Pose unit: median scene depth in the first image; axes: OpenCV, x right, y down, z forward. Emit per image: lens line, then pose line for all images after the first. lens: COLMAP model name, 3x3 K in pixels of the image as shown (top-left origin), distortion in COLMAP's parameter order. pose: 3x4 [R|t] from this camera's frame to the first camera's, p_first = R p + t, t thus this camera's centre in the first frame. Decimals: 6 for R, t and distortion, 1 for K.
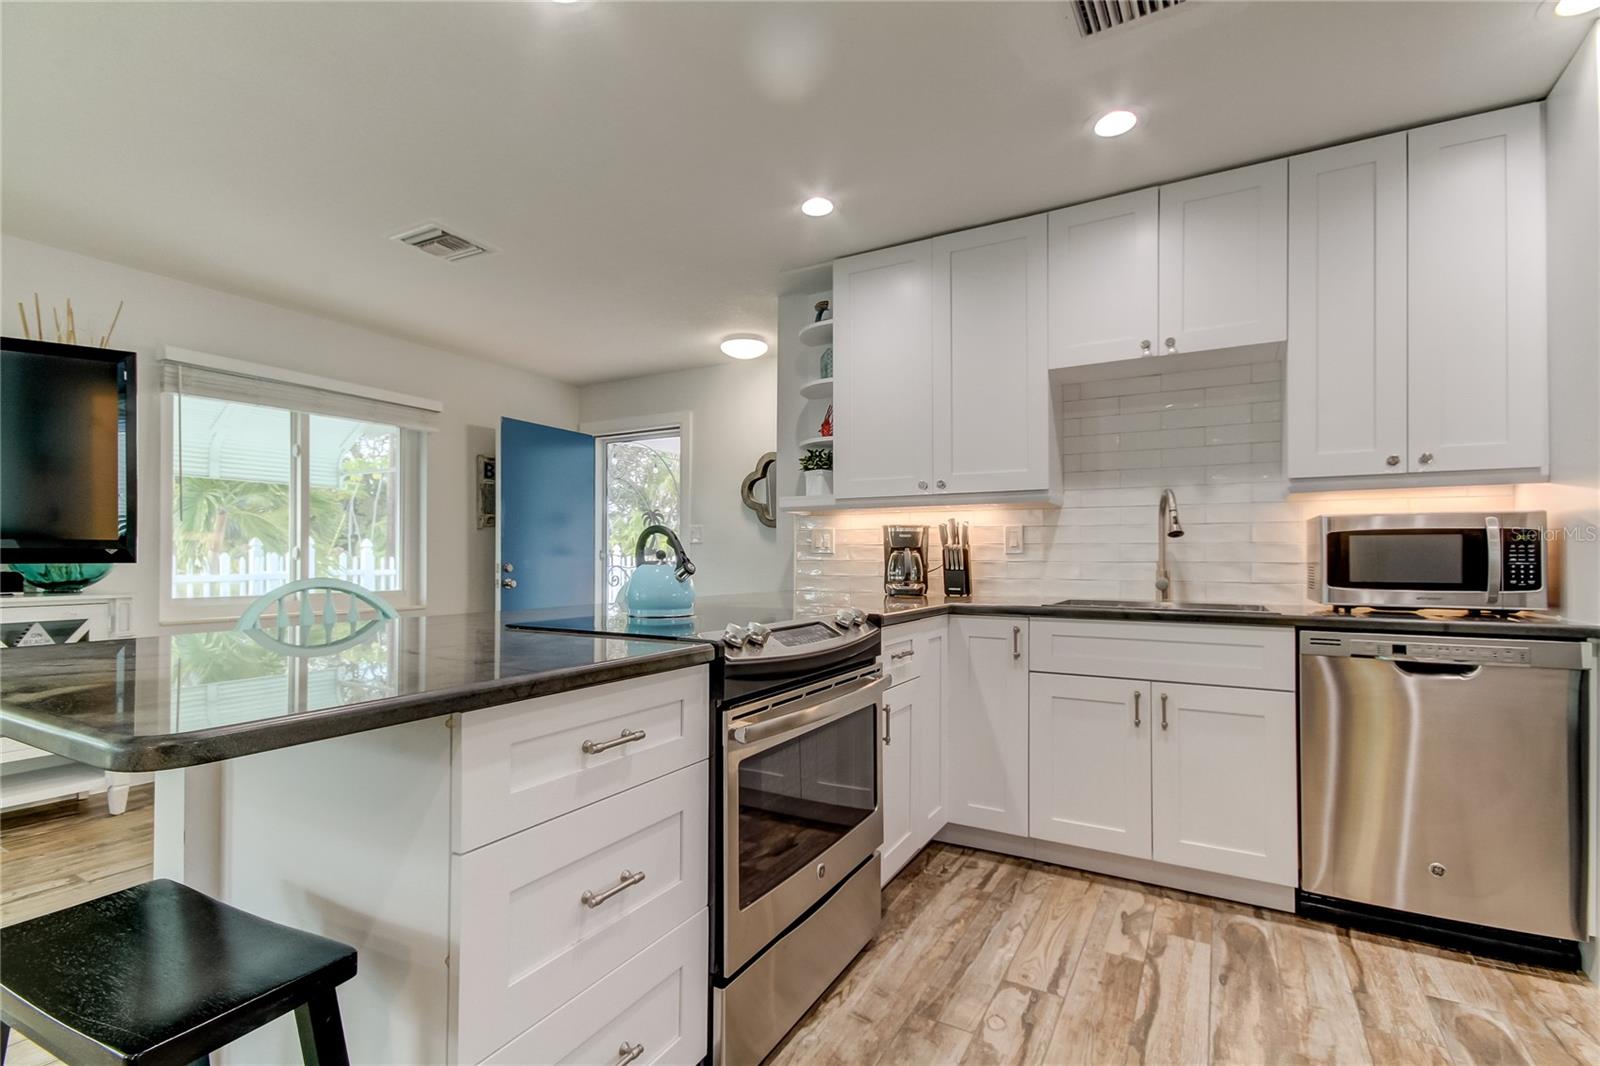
lens RADIAL K [[743.5, 0, 799.9], [0, 743.5, 547.4], [0, 0, 1]] dist [0.016261, -0.000823]
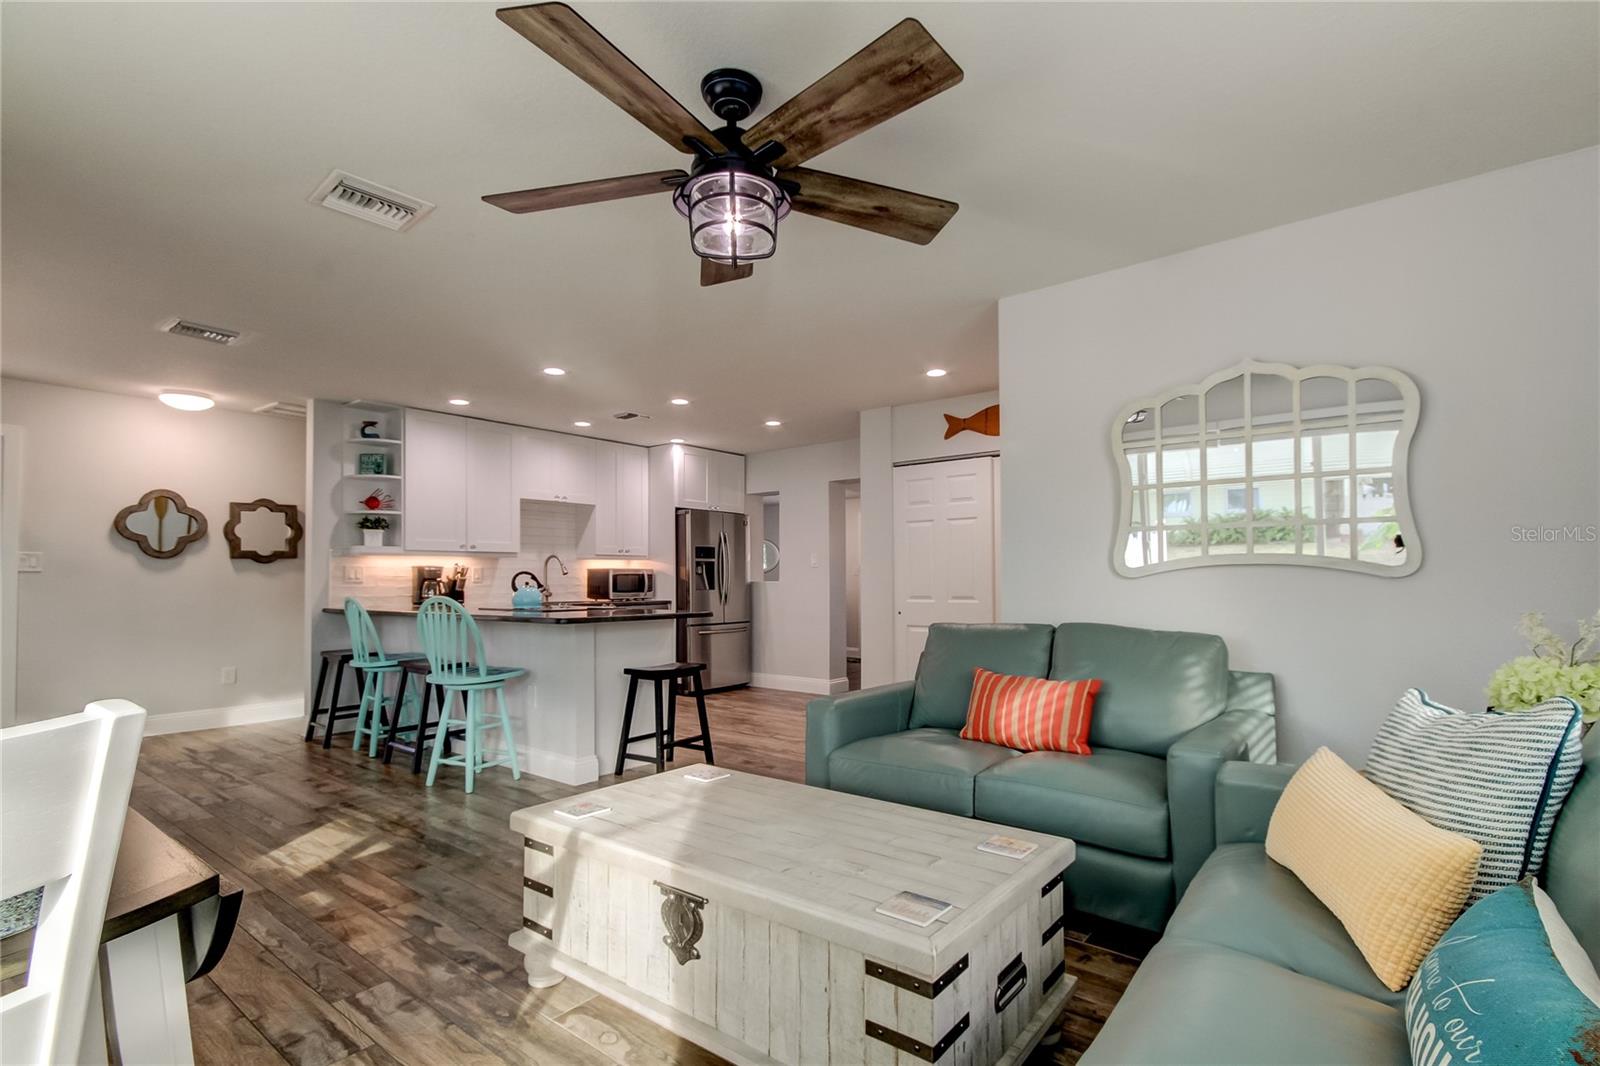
lens RADIAL K [[753.1, 0, 816.0], [0, 753.1, 559.7], [0, 0, 1]] dist [0.026641, -0.000383]
pose [[0.143446, 0.024220, 0.989362, -1.805324], [-0.006790, 0.999701, -0.023489, -0.010858], [-0.989635, -0.003348, 0.143568, -0.199901]]
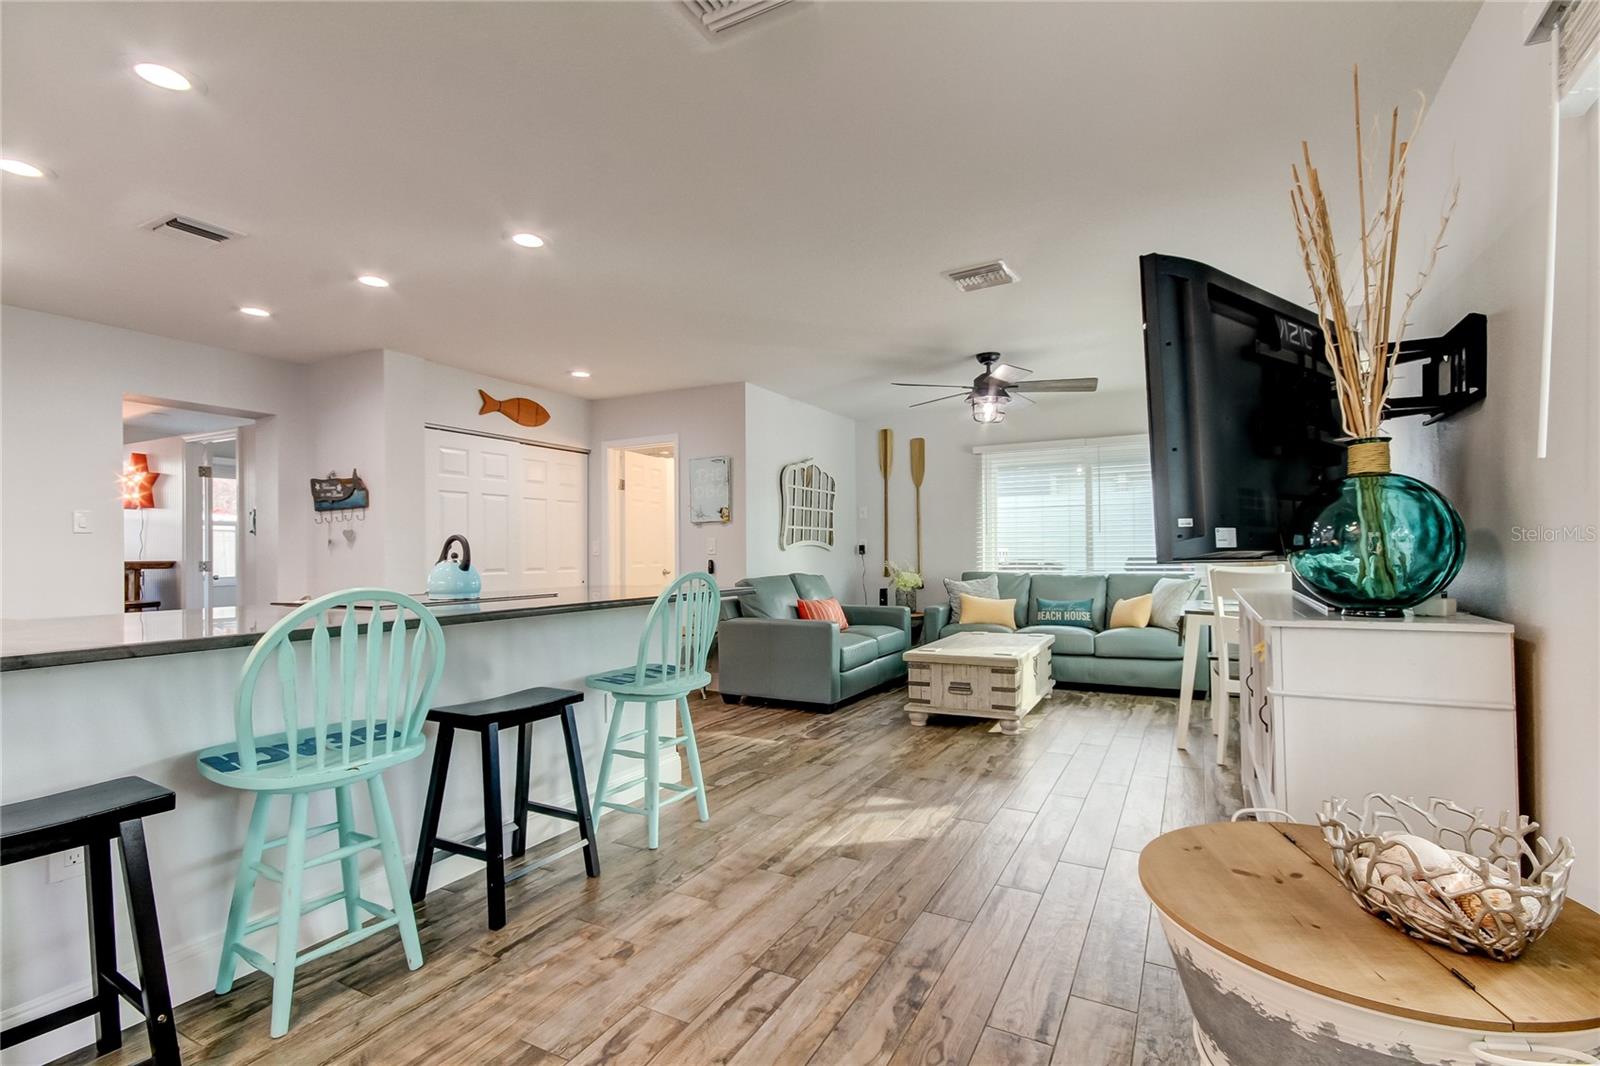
lens RADIAL K [[736.5, 0, 810.8], [0, 736.5, 545.2], [0, 0, 1]] dist [0.014186, -0.000984]
pose [[-0.999151, 0.004800, -0.040907, -0.586048], [0.005693, 0.999748, -0.021728, 0.017875], [0.040792, -0.021943, -0.998927, 1.762824]]
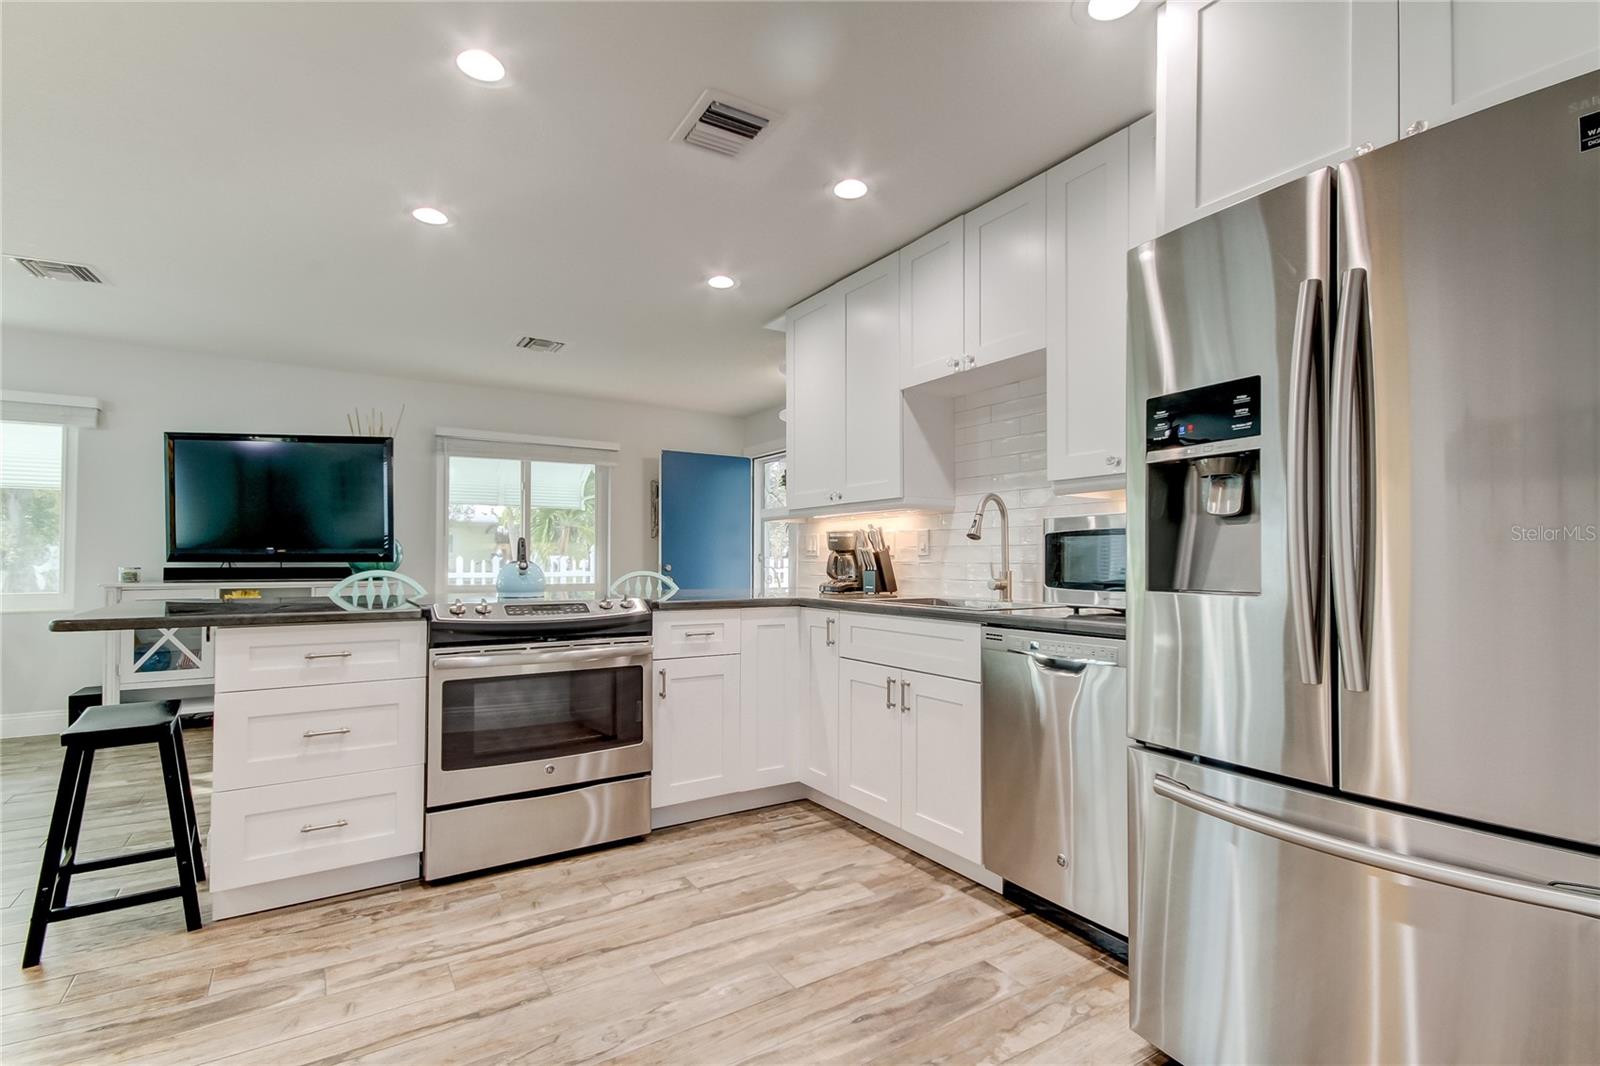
lens RADIAL K [[743.5, 0, 799.9], [0, 743.5, 547.4], [0, 0, 1]] dist [0.016261, -0.000823]
pose [[0.886561, -0.007118, -0.462556, 0.736679], [0.004553, 0.999967, -0.006660, 0.002831], [0.462589, 0.003799, 0.886565, -0.054651]]
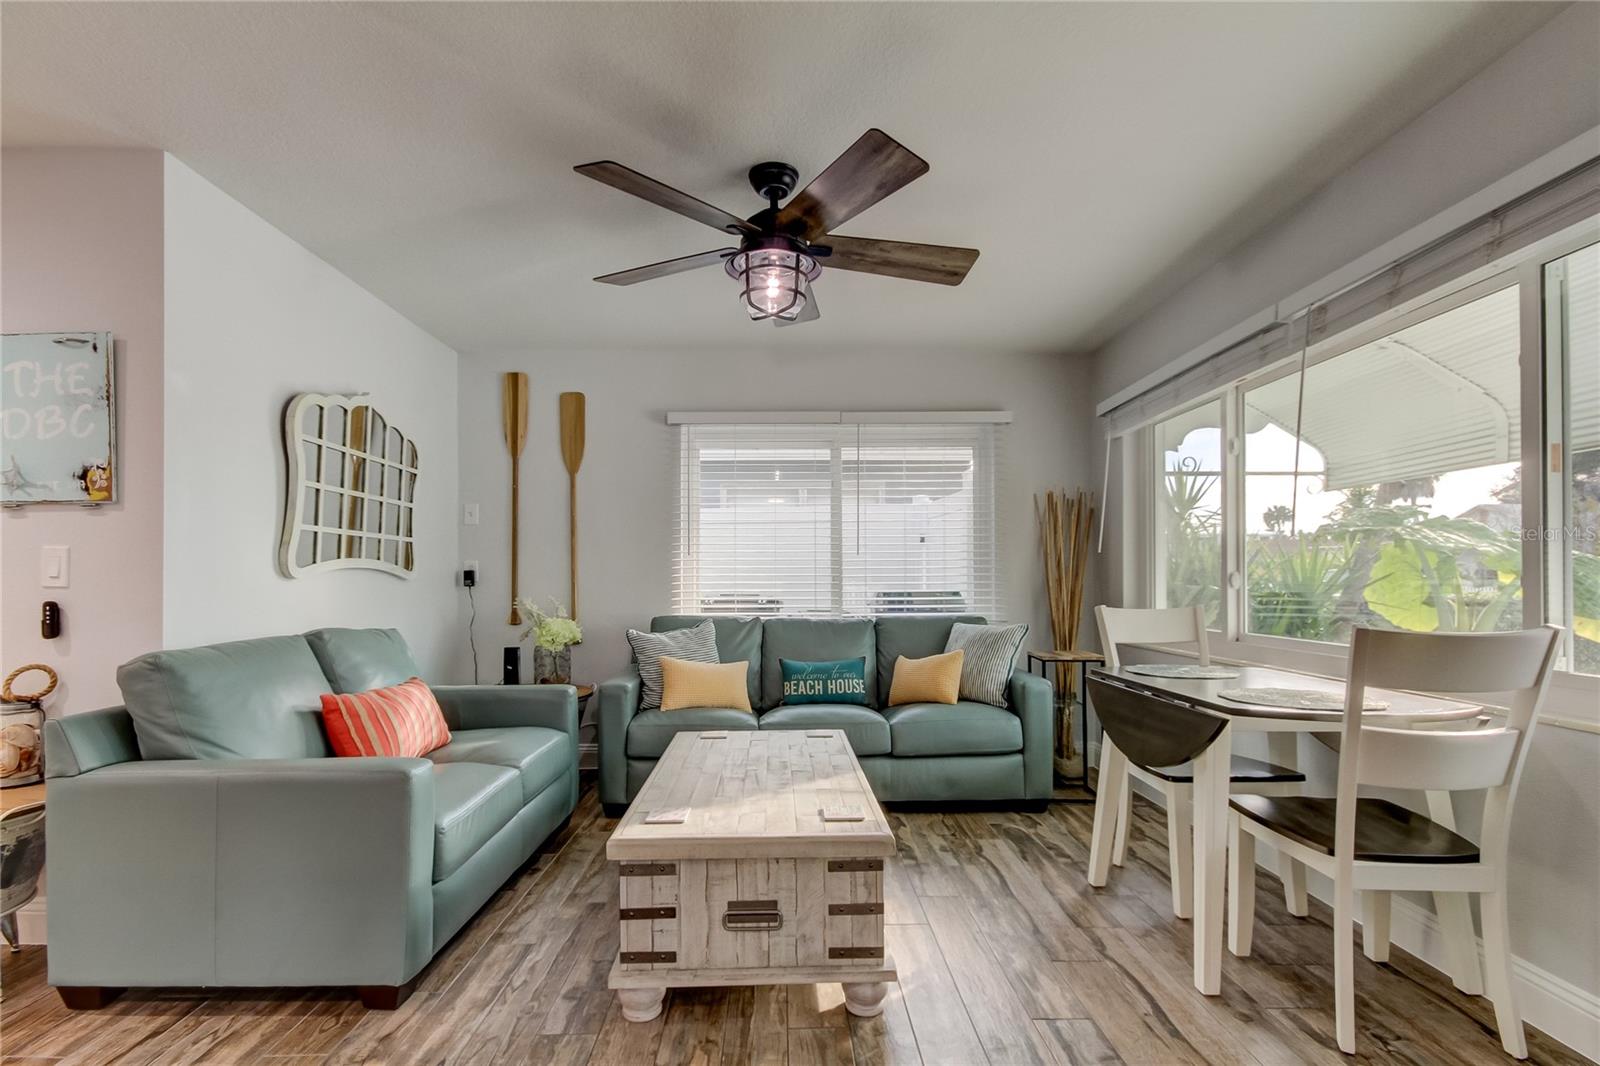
lens RADIAL K [[749.3, 0, 781.1], [0, 749.3, 573.4], [0, 0, 1]] dist [0.012953, -0.000493]
pose [[-0.865412, -0.004513, -0.501040, -0.661009], [0.007484, 0.999731, -0.021930, 0.005005], [0.501005, -0.022728, -0.865146, 0.748558]]
